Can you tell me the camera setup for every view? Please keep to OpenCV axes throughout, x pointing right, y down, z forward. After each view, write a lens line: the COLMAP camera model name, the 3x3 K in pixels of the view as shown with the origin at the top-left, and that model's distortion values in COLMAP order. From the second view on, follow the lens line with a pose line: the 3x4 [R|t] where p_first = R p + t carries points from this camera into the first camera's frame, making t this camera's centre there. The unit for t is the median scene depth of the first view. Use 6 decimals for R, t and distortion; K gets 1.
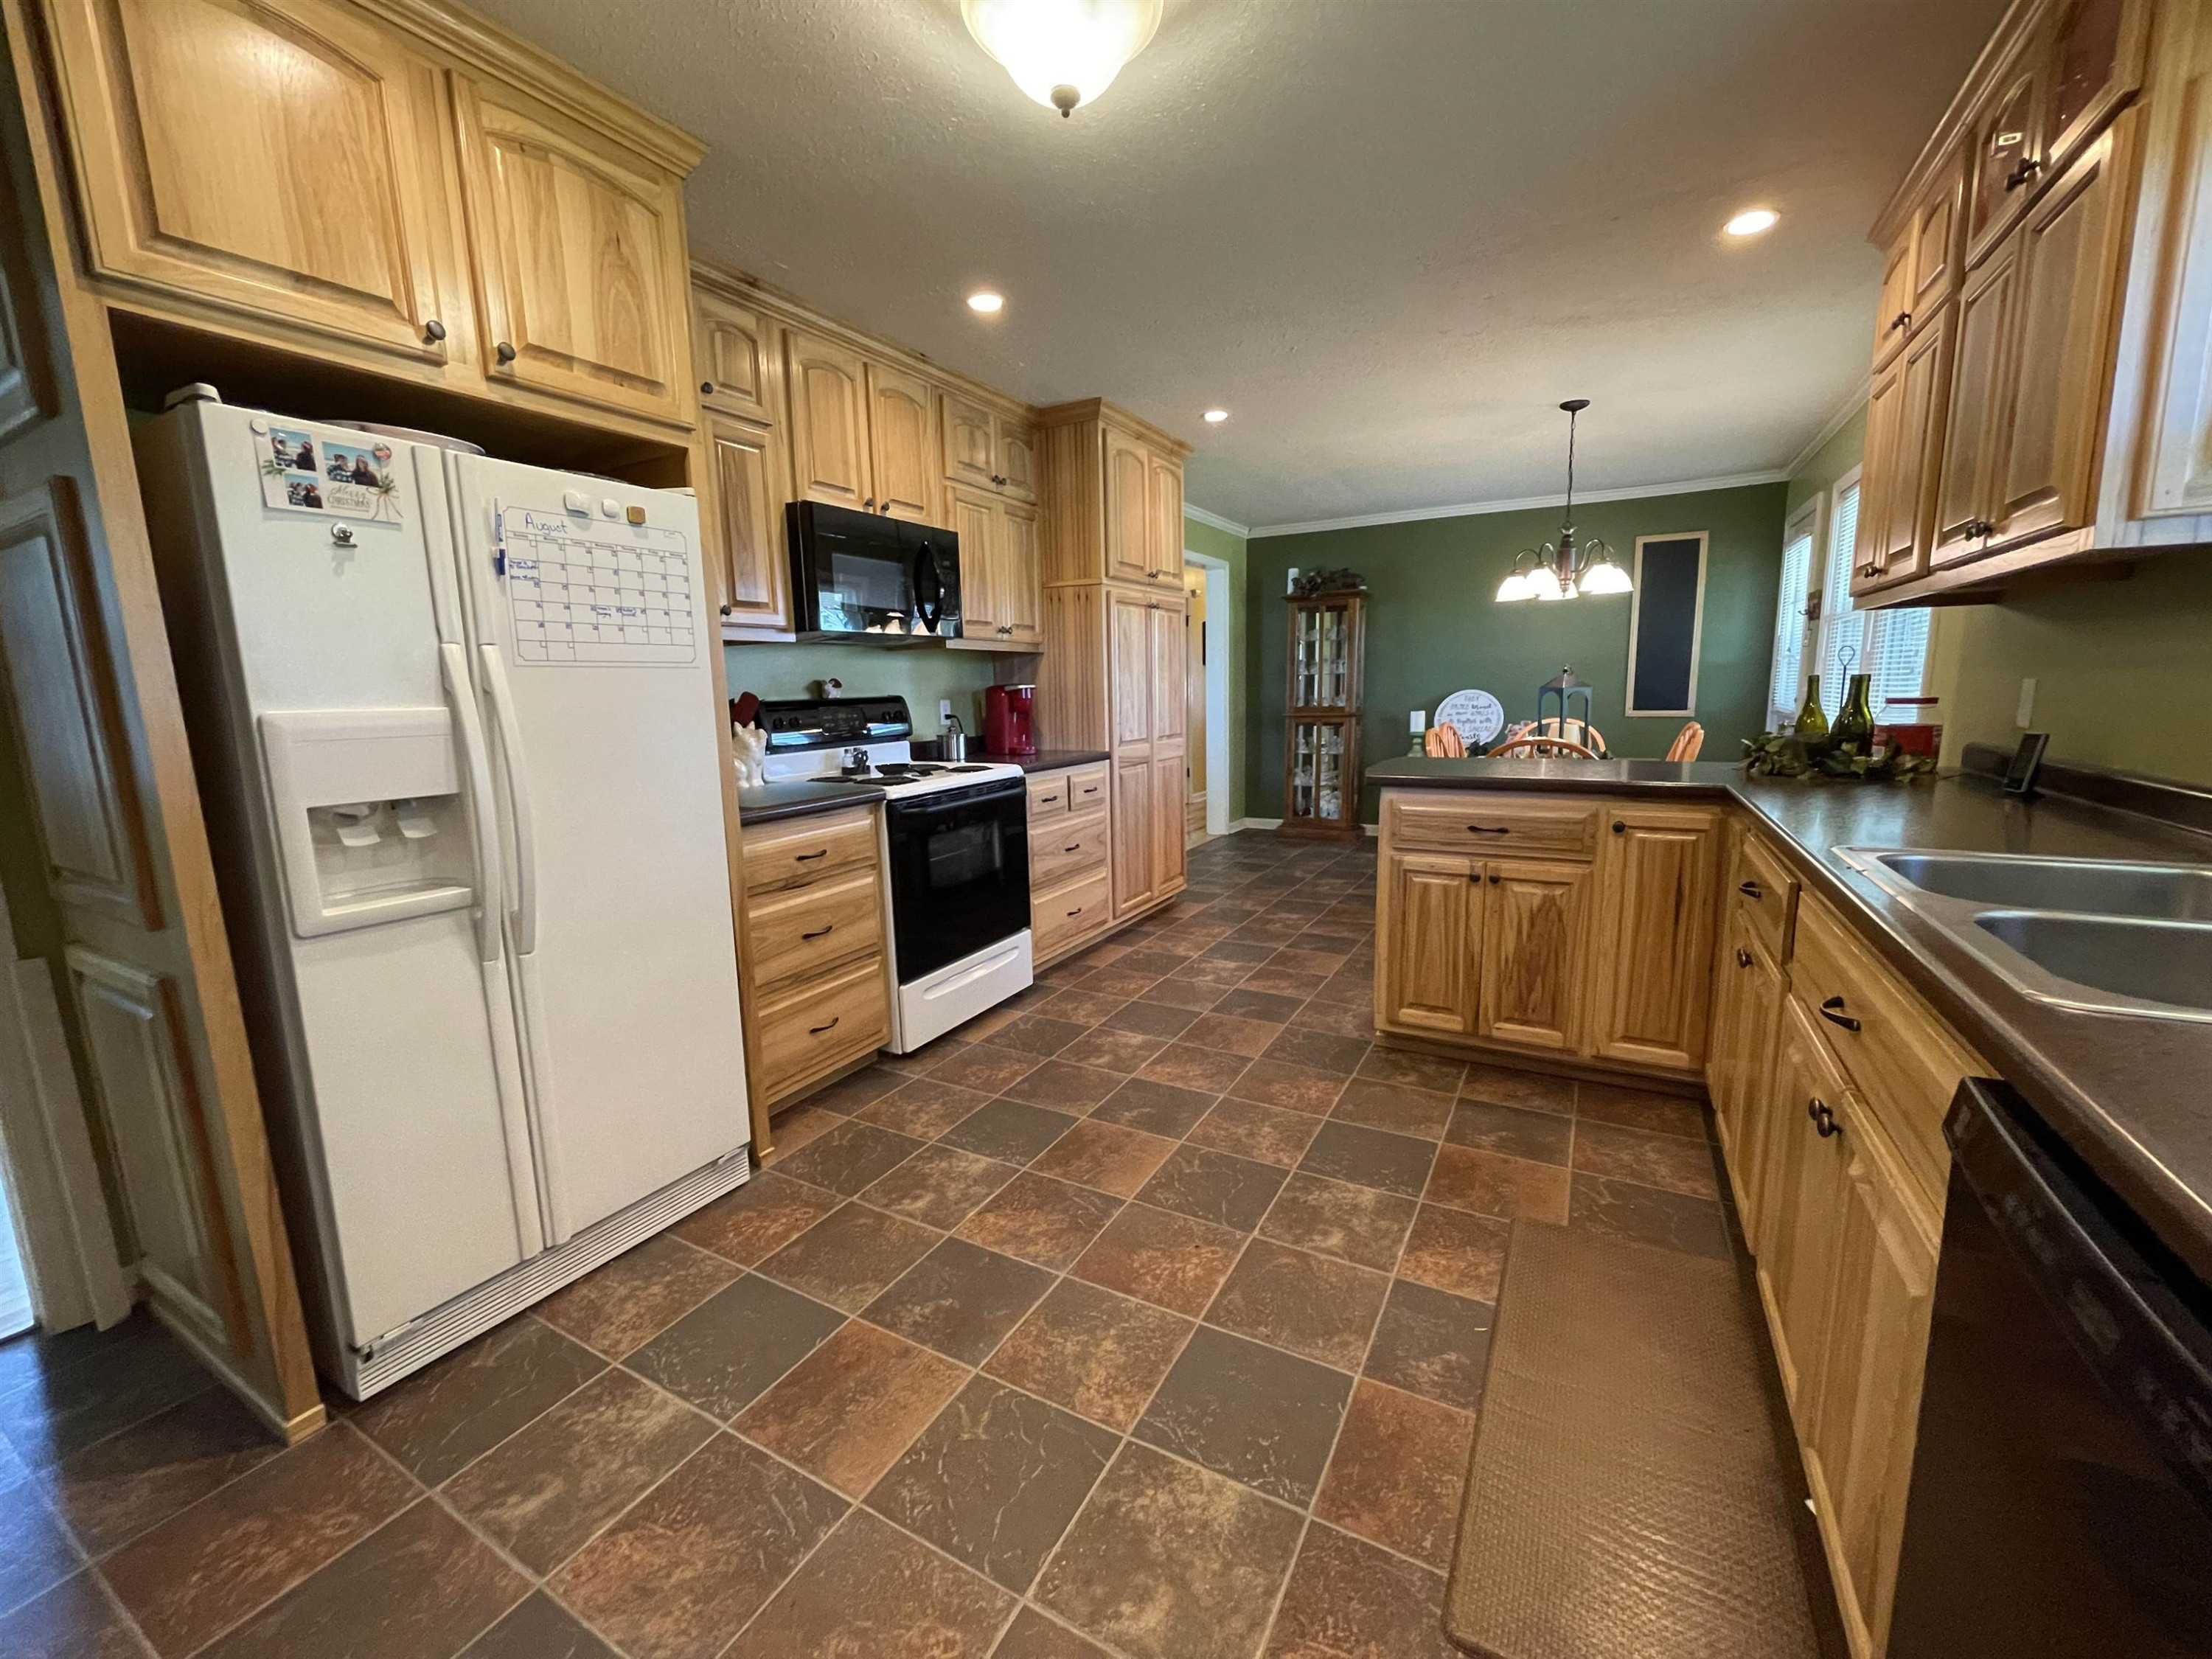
lens RADIAL K [[889.6, 0, 1086.3], [0, 889.6, 842.3], [0, 0, 1]] dist [-0.006679, 0.000224]
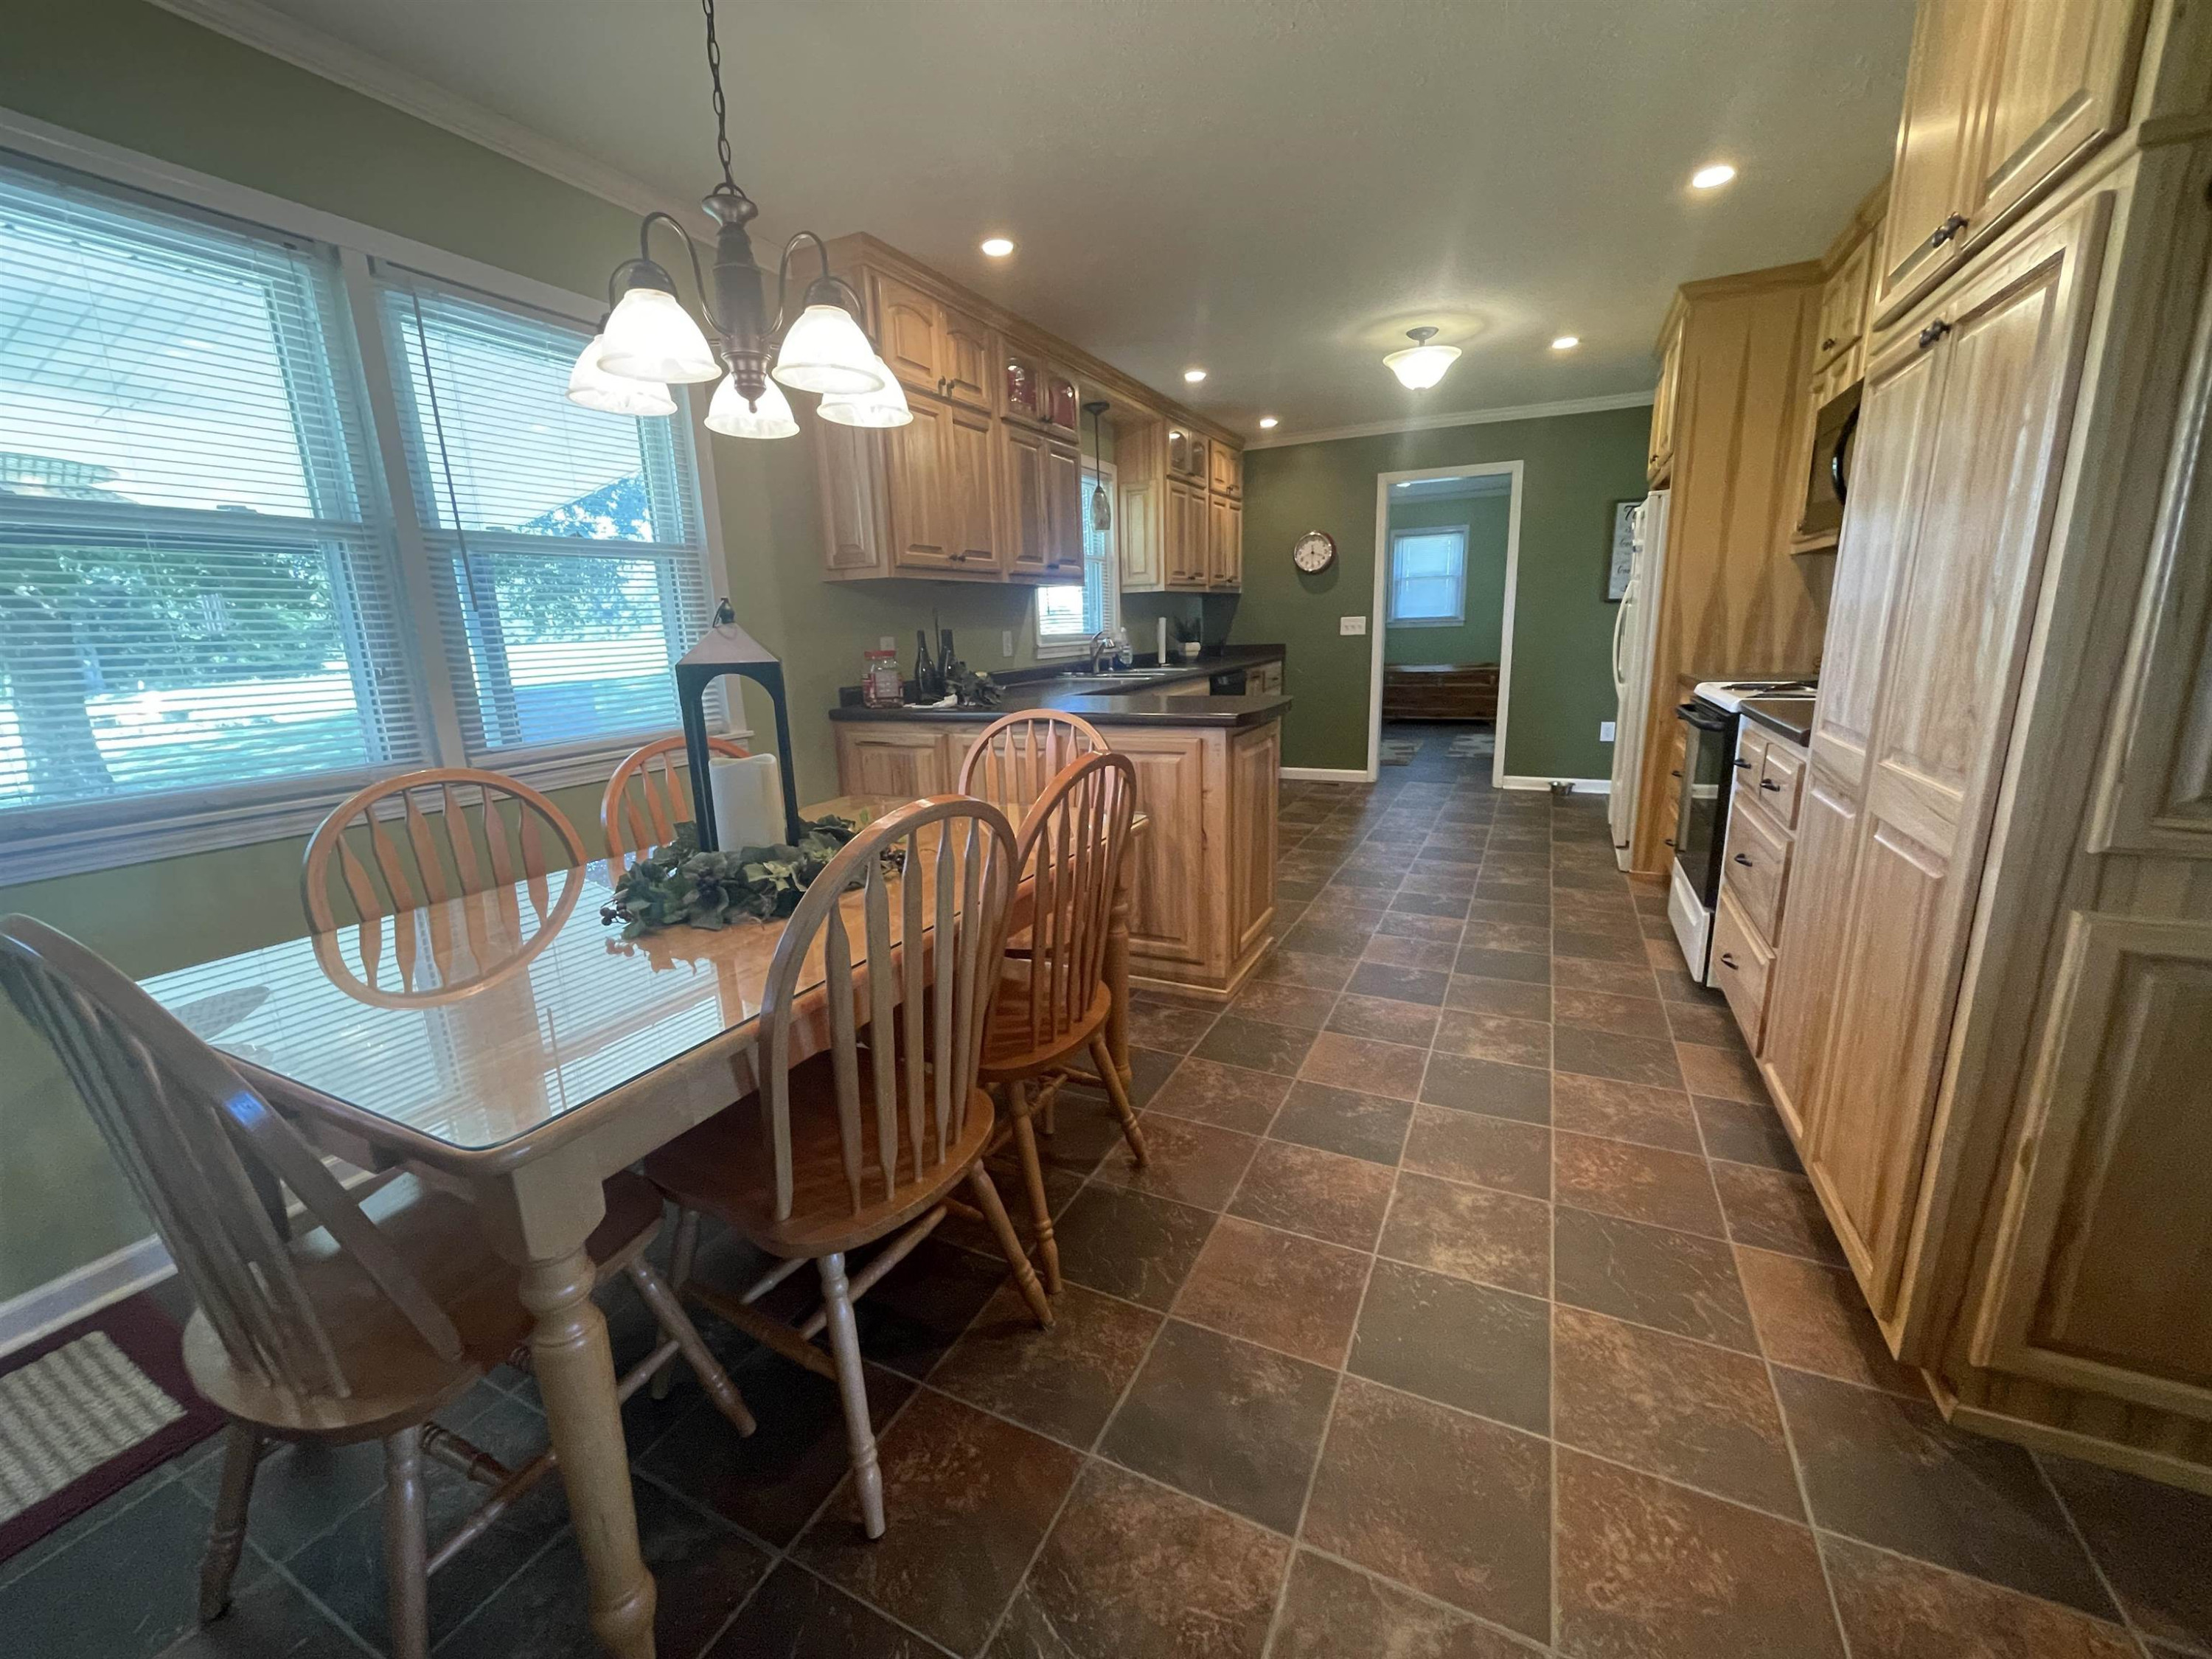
lens RADIAL K [[889.6, 0, 1089.2], [0, 889.6, 842.9], [0, 0, 1]] dist [-0.006679, 0.000224]
pose [[-0.996681, 0.070420, -0.040847, 0.678507], [0.048168, 0.914604, 0.401471, -0.399024], [0.065631, 0.398171, -0.914960, 2.239291]]
